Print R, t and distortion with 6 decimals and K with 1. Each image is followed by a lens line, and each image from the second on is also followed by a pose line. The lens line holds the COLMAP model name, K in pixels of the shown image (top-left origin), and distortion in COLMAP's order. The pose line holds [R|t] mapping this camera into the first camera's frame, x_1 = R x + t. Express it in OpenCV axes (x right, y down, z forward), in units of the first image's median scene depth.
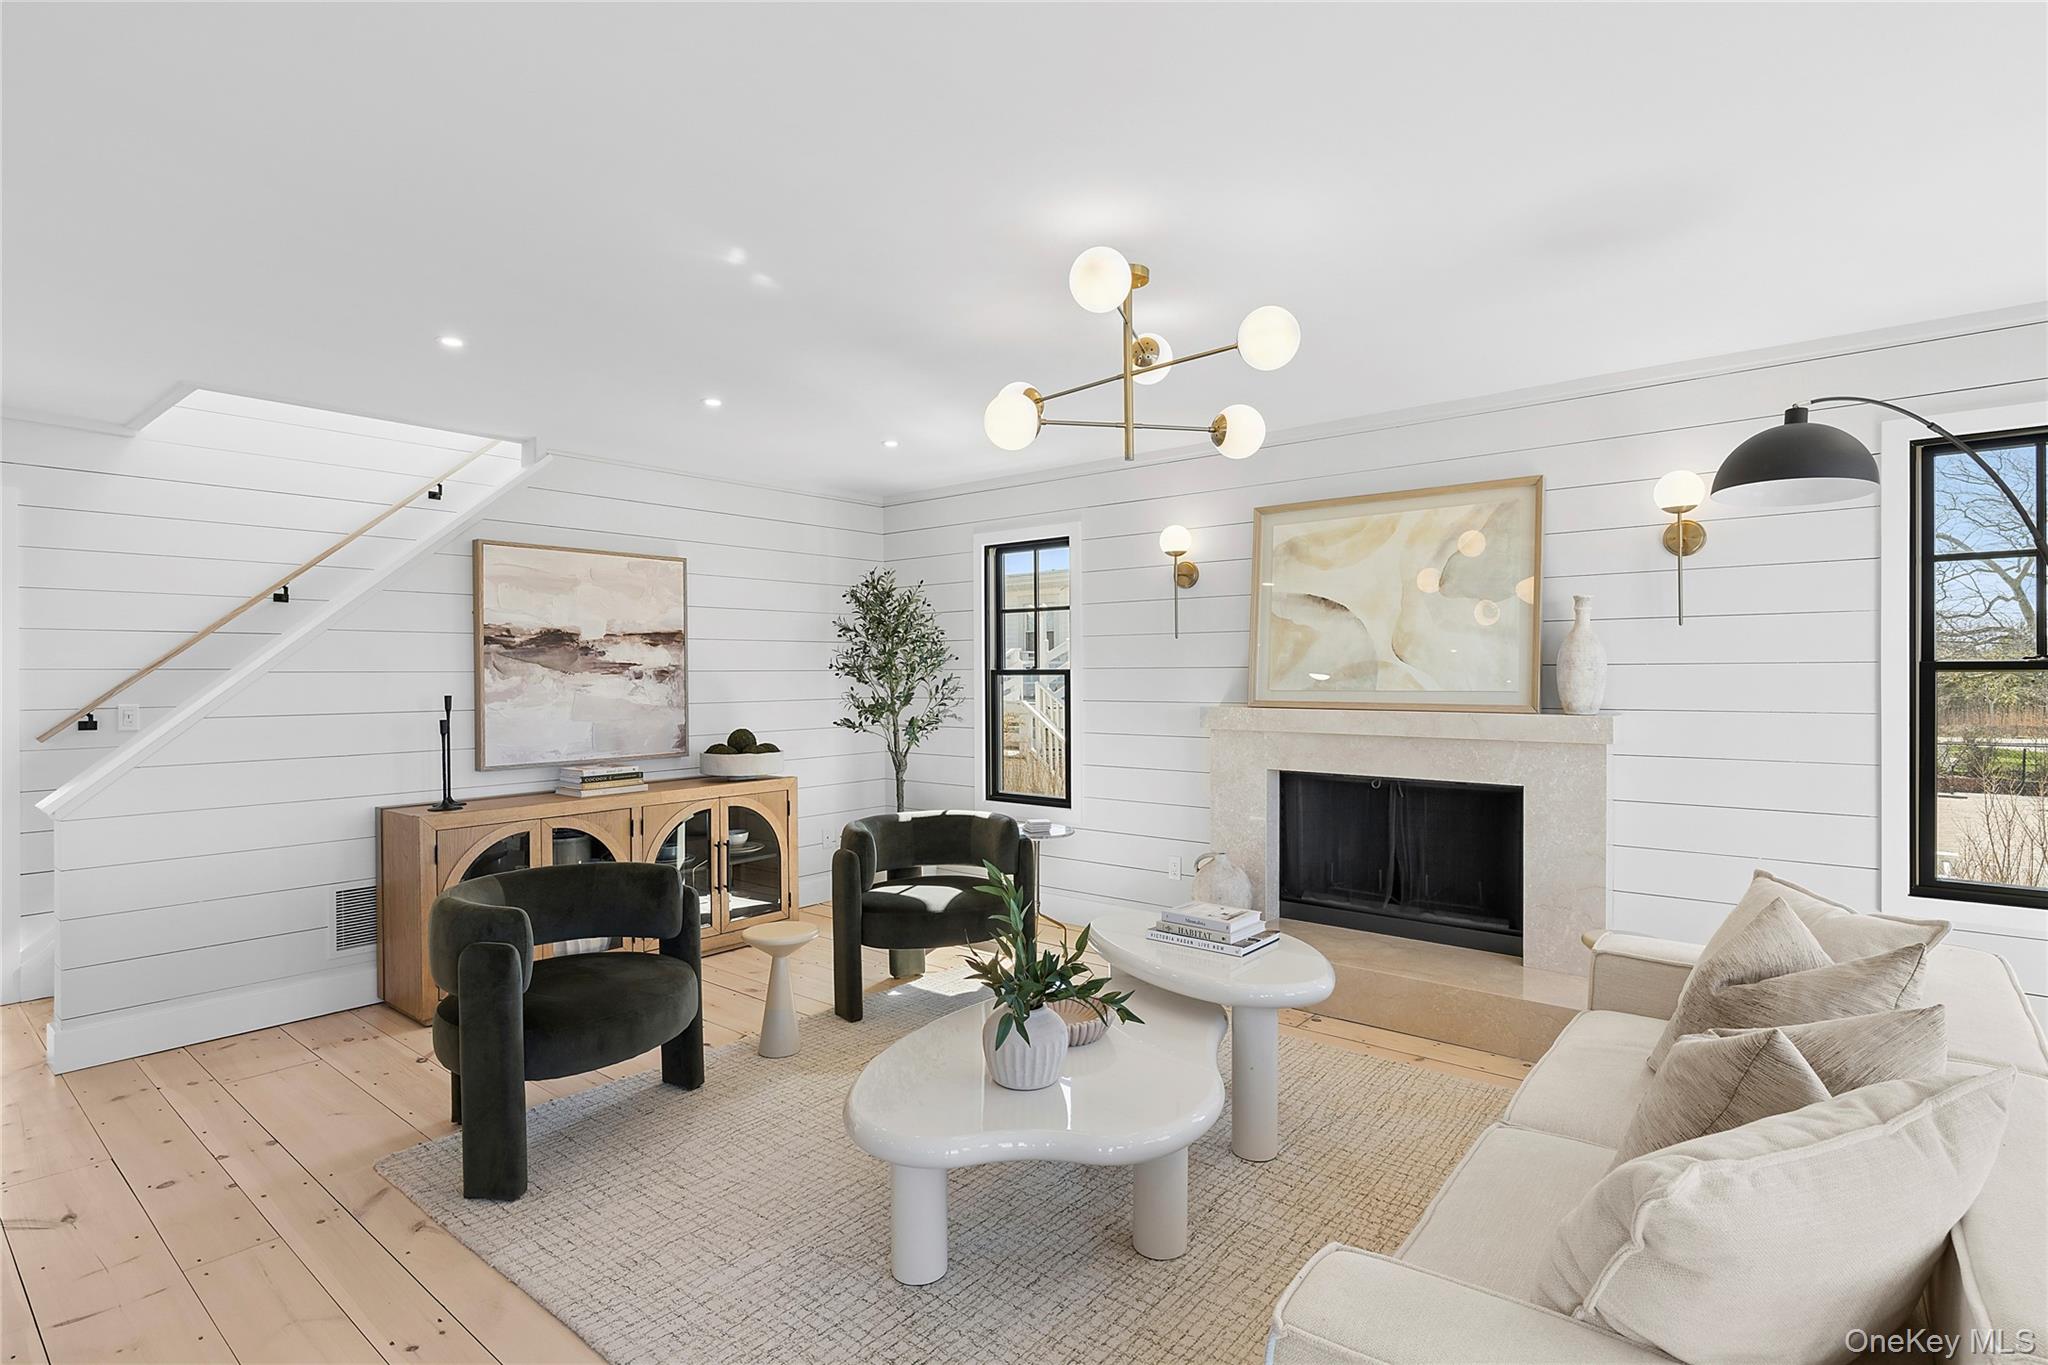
lens RADIAL K [[1006.4, 0, 1024.0], [0, 1006.4, 682.5], [0, 0, 1]] dist [0.002646, 0.000822]
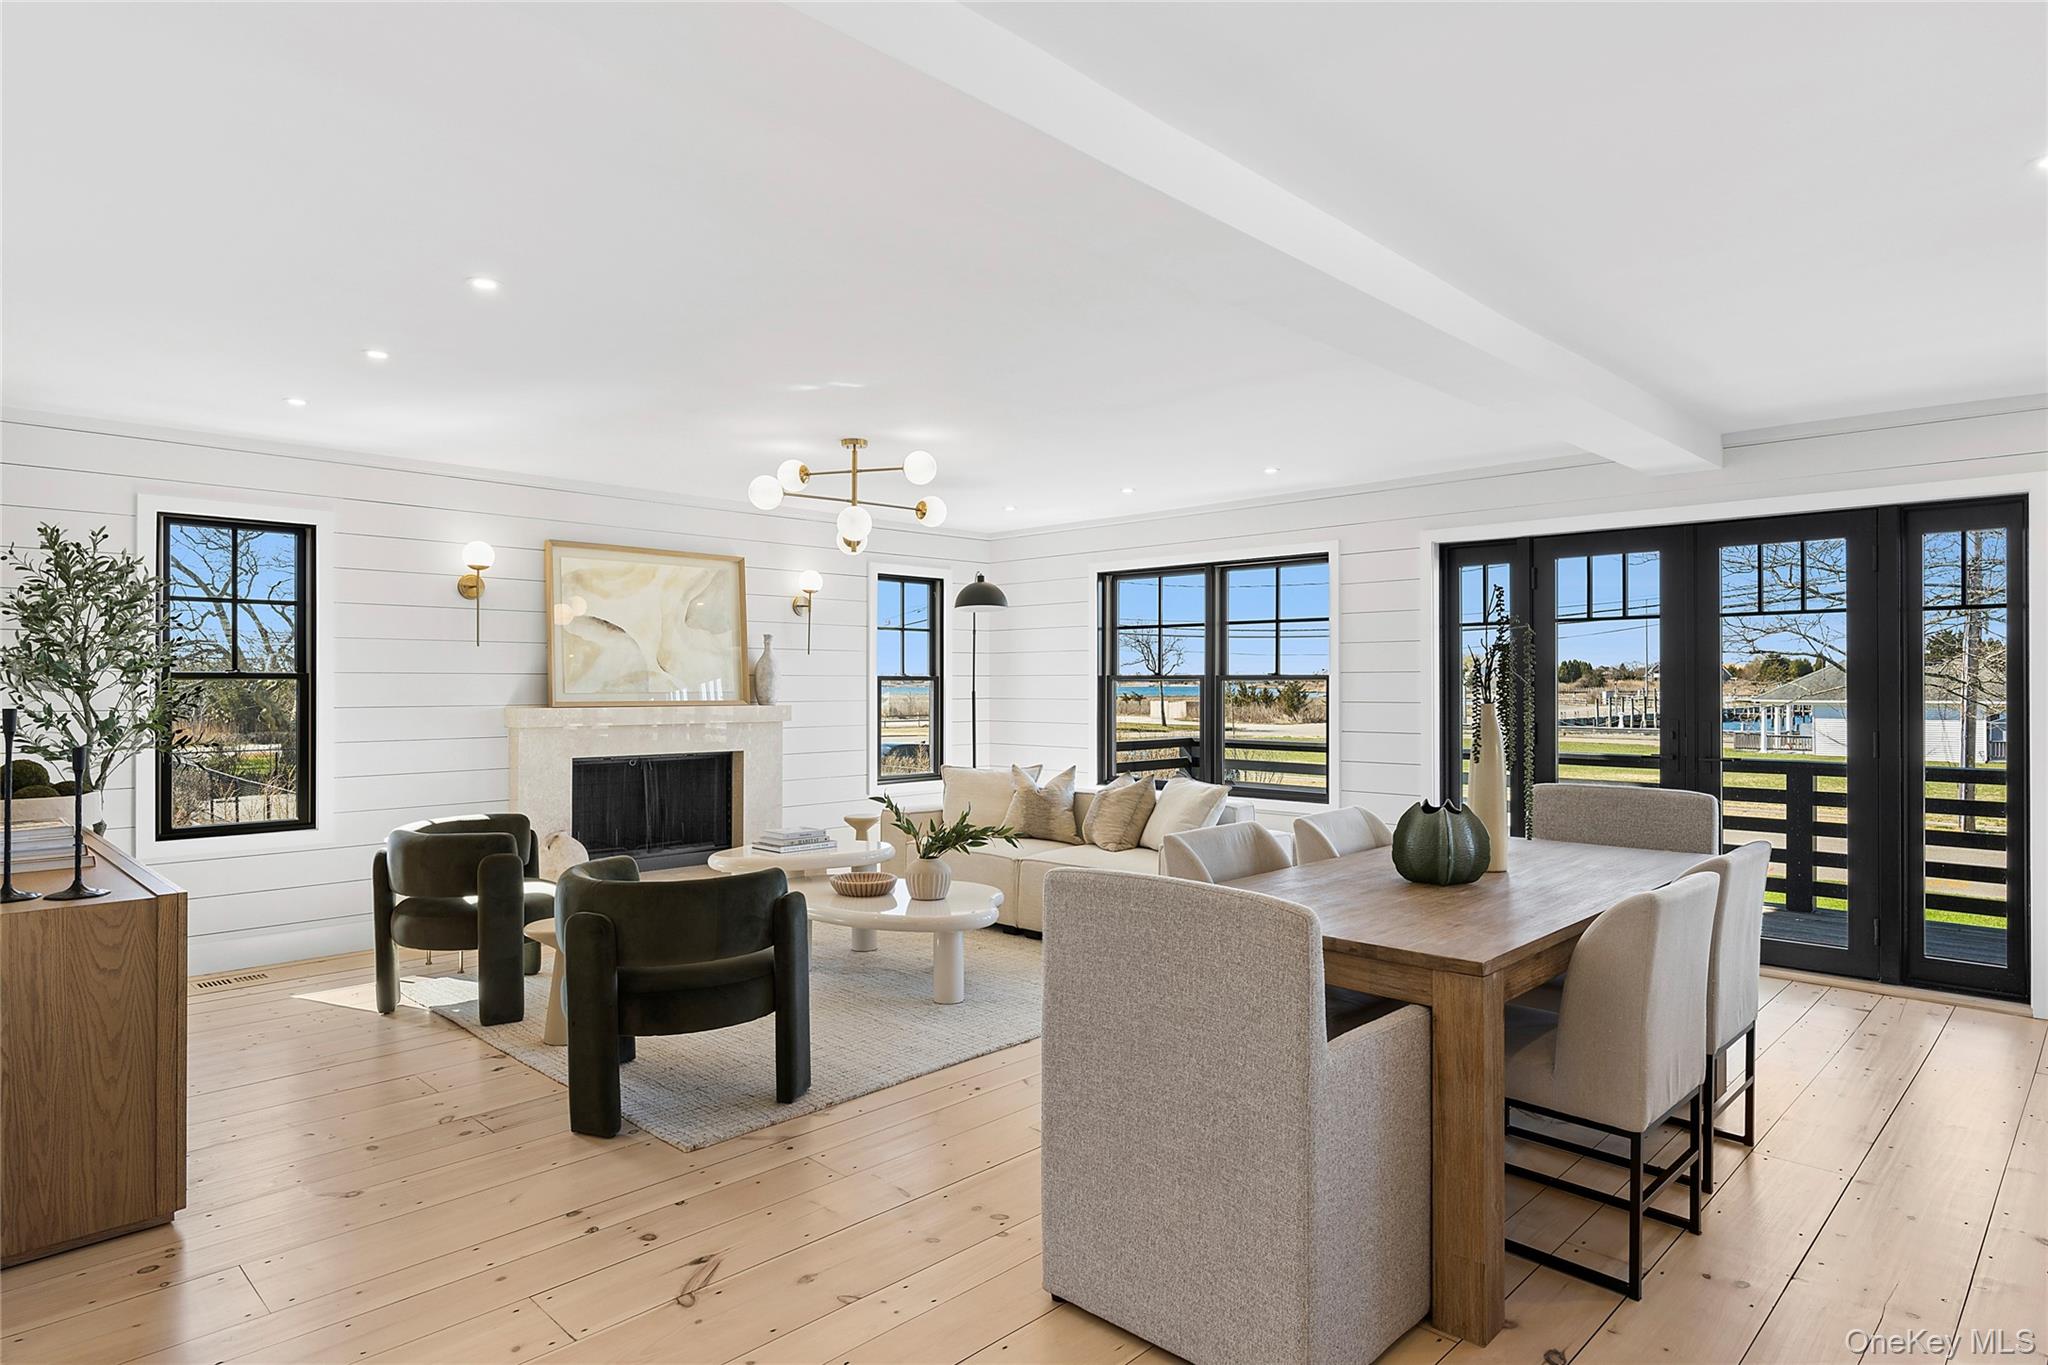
lens RADIAL K [[1149.8, 0, 1024.0], [0, 1149.8, 682.5], [0, 0, 1]] dist [0.000035, -0.000069]
pose [[0.079722, 0.004879, 0.996805, -1.176058], [0.008311, 0.999950, -0.005560, 0.007671], [-0.996783, 0.008728, 0.079677, 0.370581]]
